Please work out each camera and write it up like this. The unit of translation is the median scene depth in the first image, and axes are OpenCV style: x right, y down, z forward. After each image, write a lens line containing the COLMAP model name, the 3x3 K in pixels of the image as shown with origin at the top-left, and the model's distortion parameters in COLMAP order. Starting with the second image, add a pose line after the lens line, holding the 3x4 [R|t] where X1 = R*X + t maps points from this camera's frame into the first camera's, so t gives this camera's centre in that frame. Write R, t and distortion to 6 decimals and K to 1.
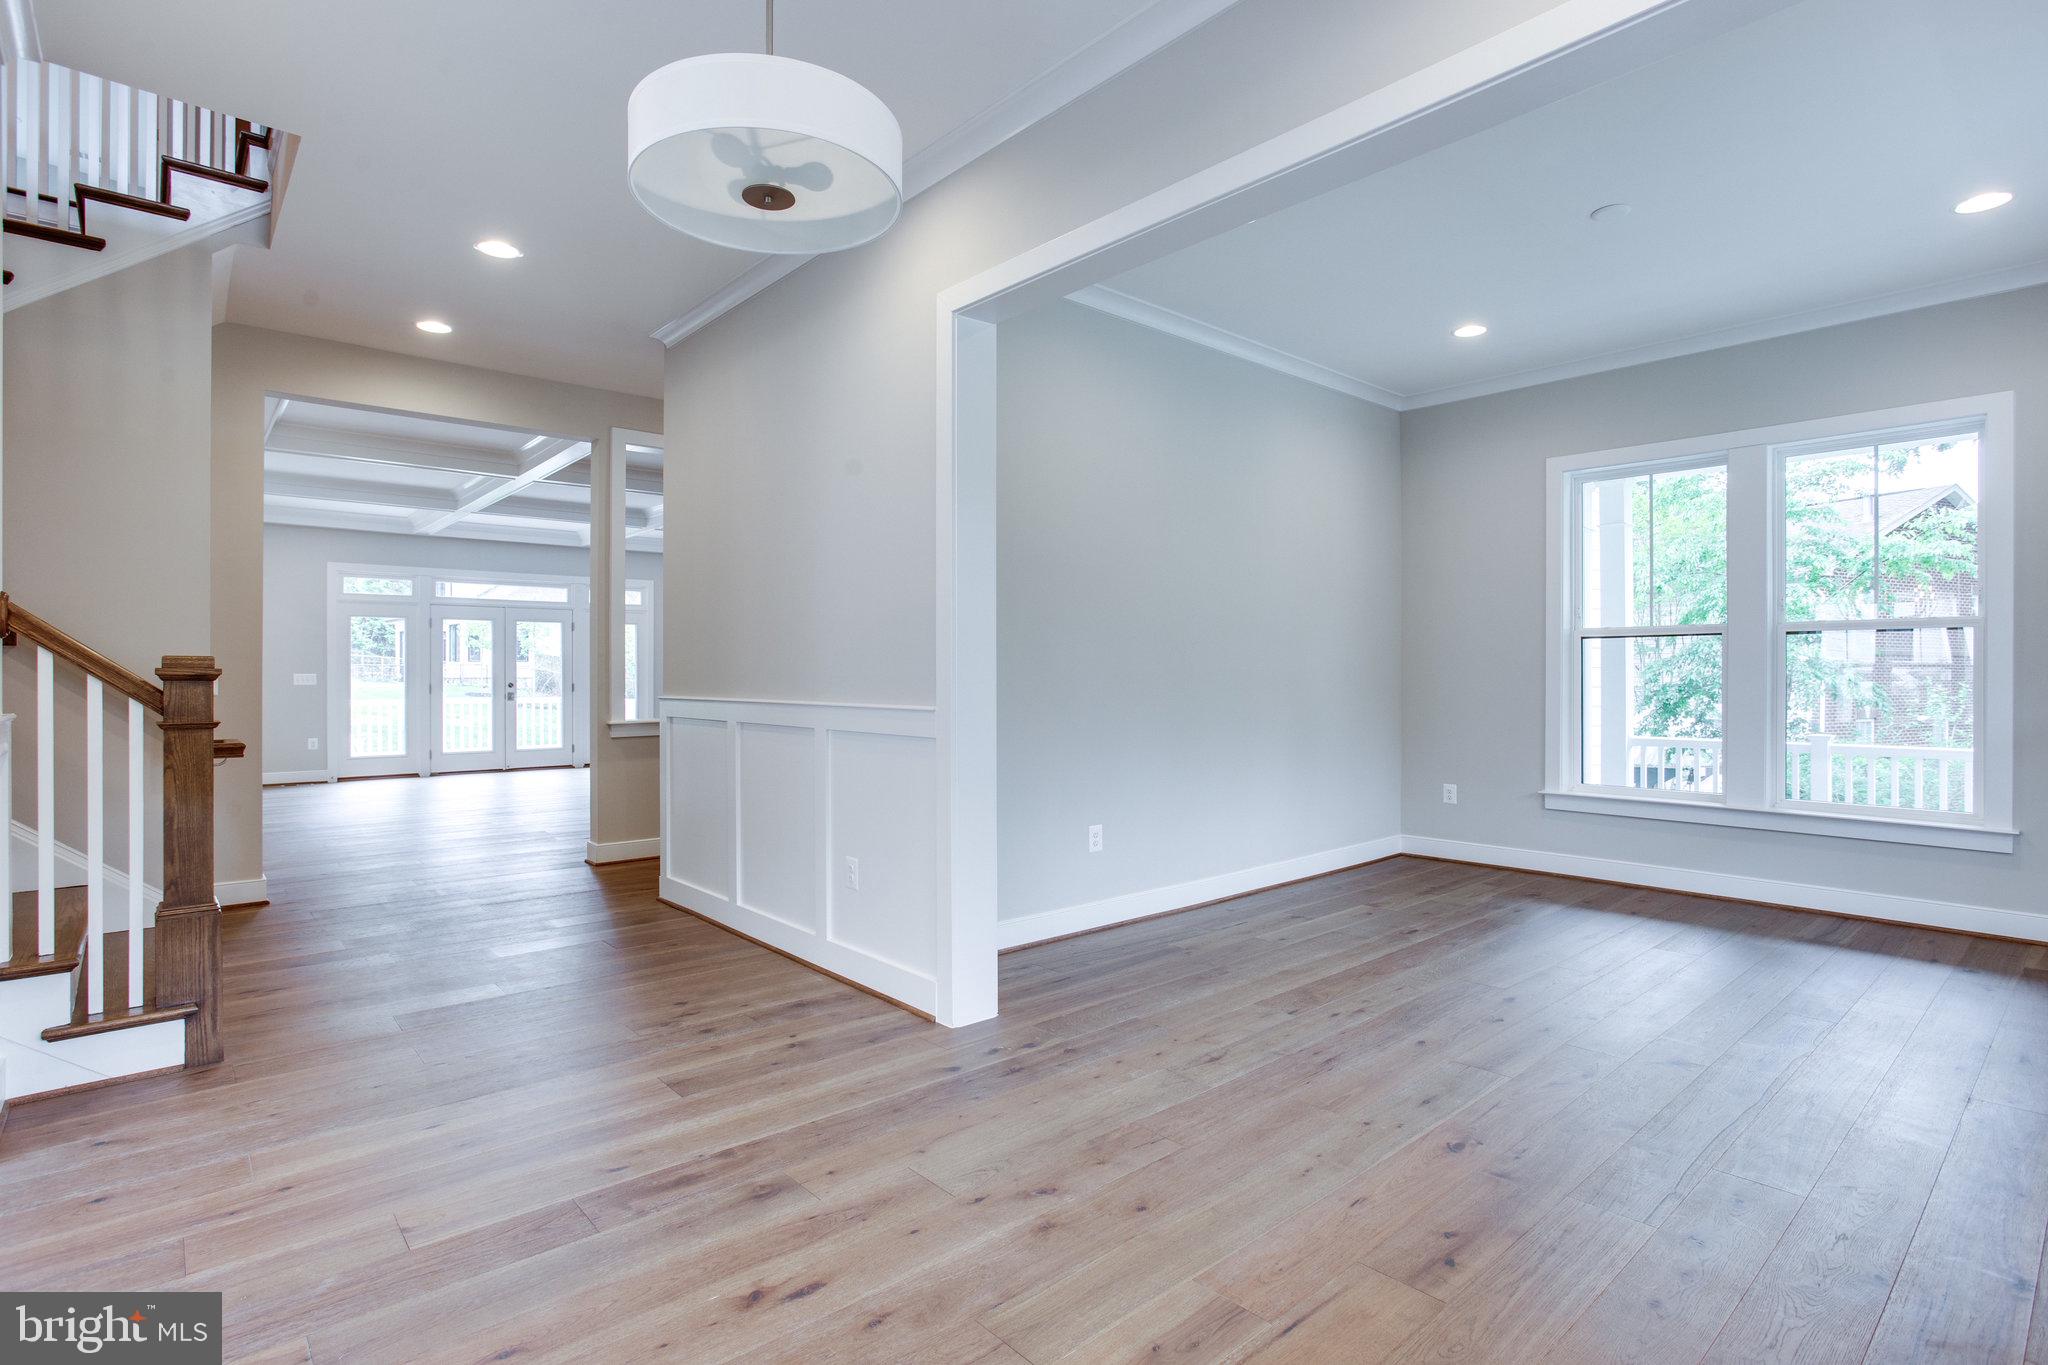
lens RADIAL K [[1004.2, 0, 1027.4], [0, 1004.2, 680.1], [0, 0, 1]] dist [-0.023665, 0.001521]
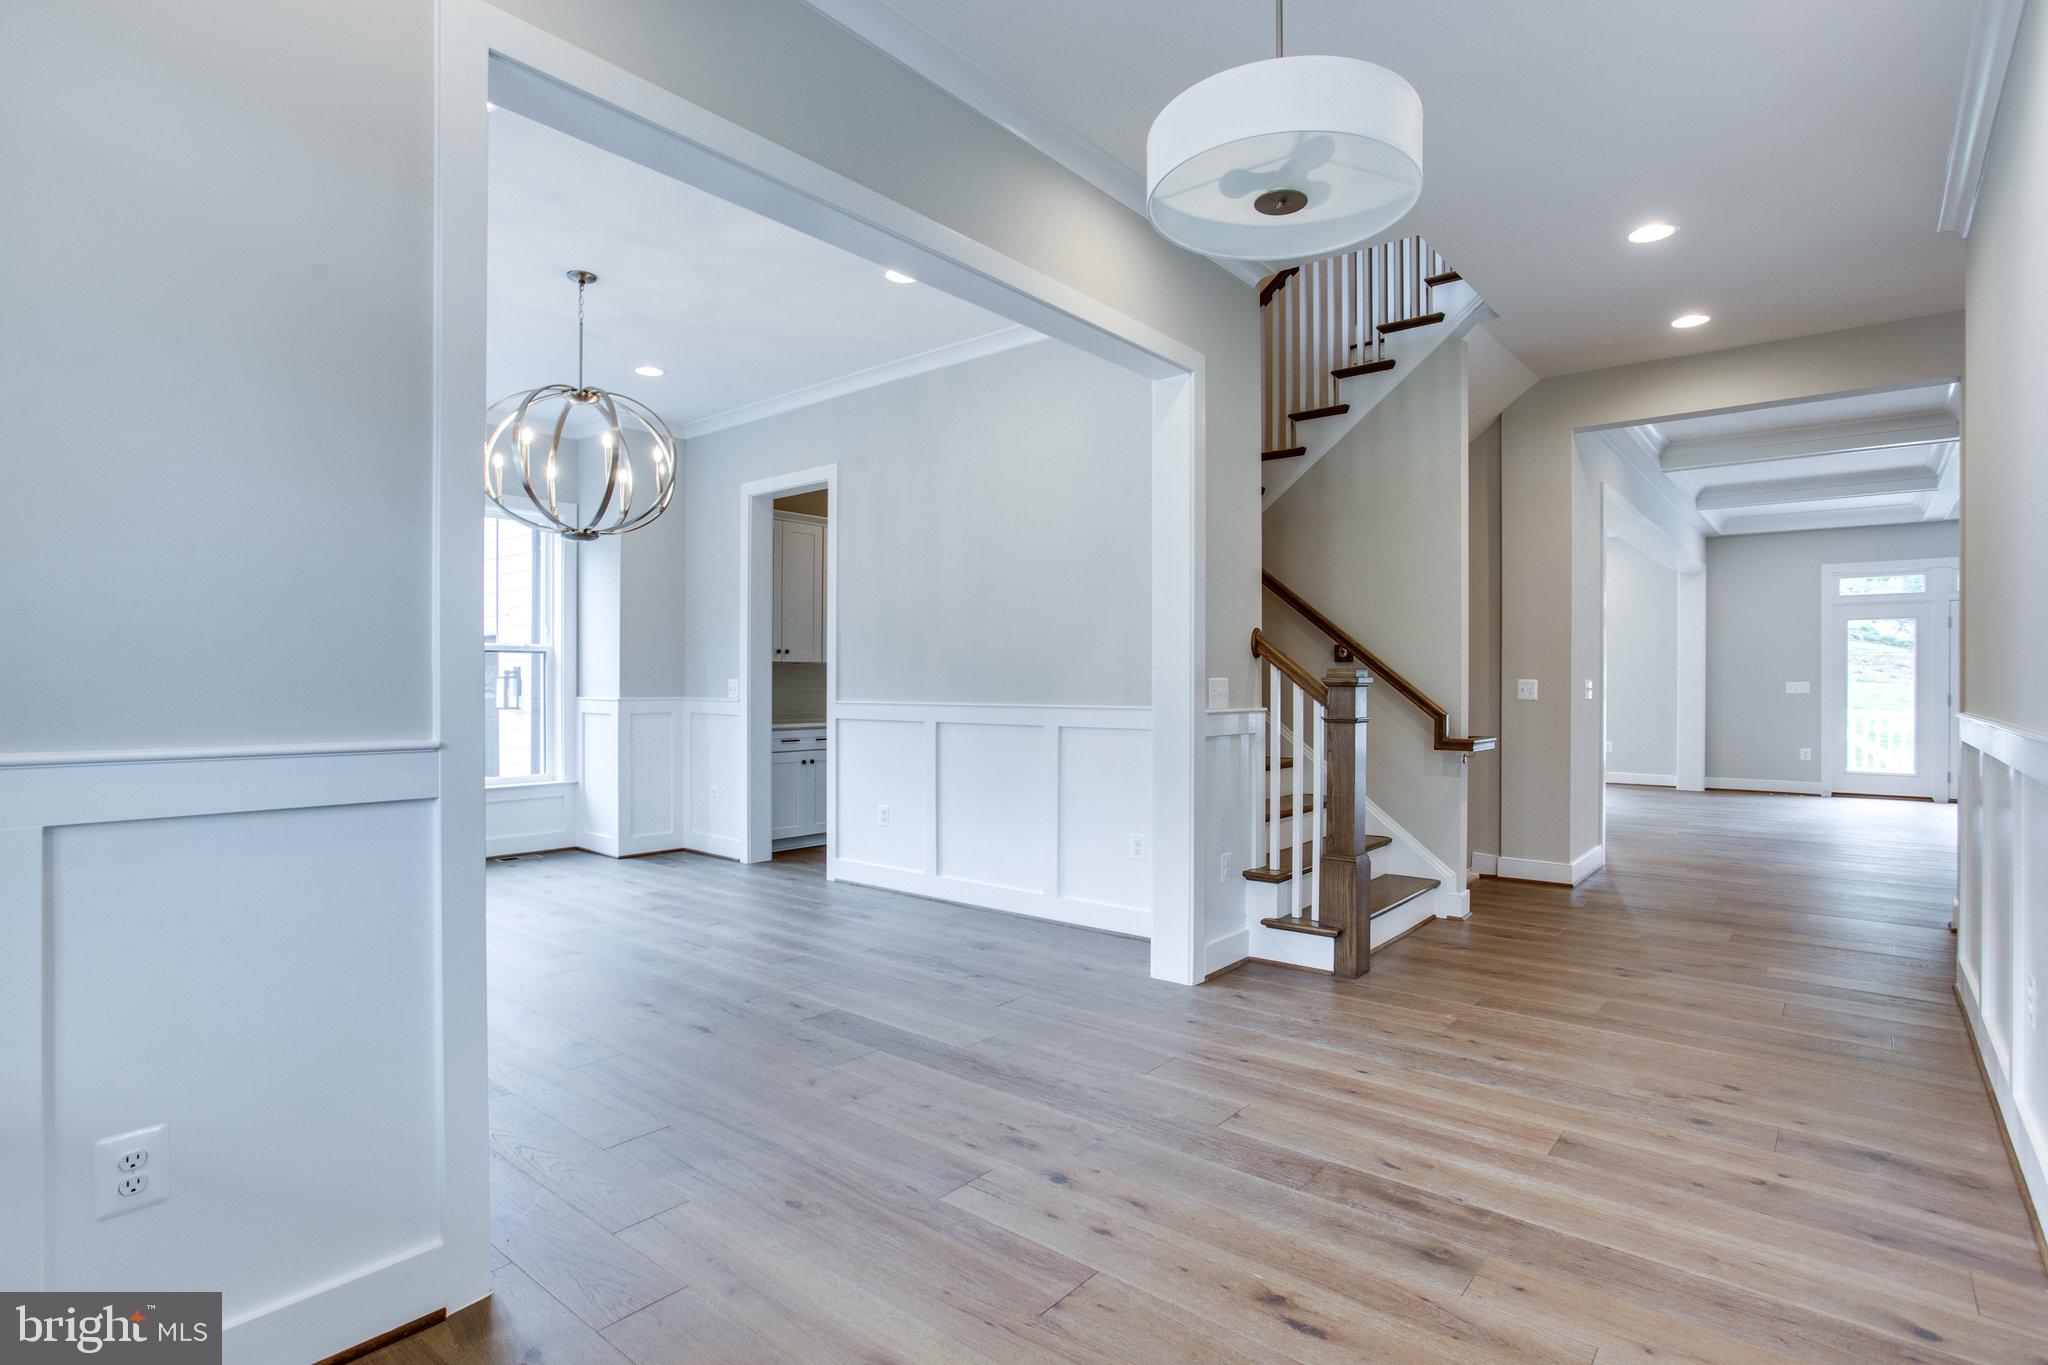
lens RADIAL K [[1004.2, 0, 1027.4], [0, 1004.2, 680.1], [0, 0, 1]] dist [-0.023665, 0.001521]
pose [[0.159770, -0.001902, -0.987152, 0.430017], [-0.006664, 0.999973, -0.003005, -0.000665], [0.987132, 0.007058, 0.159753, 0.371752]]
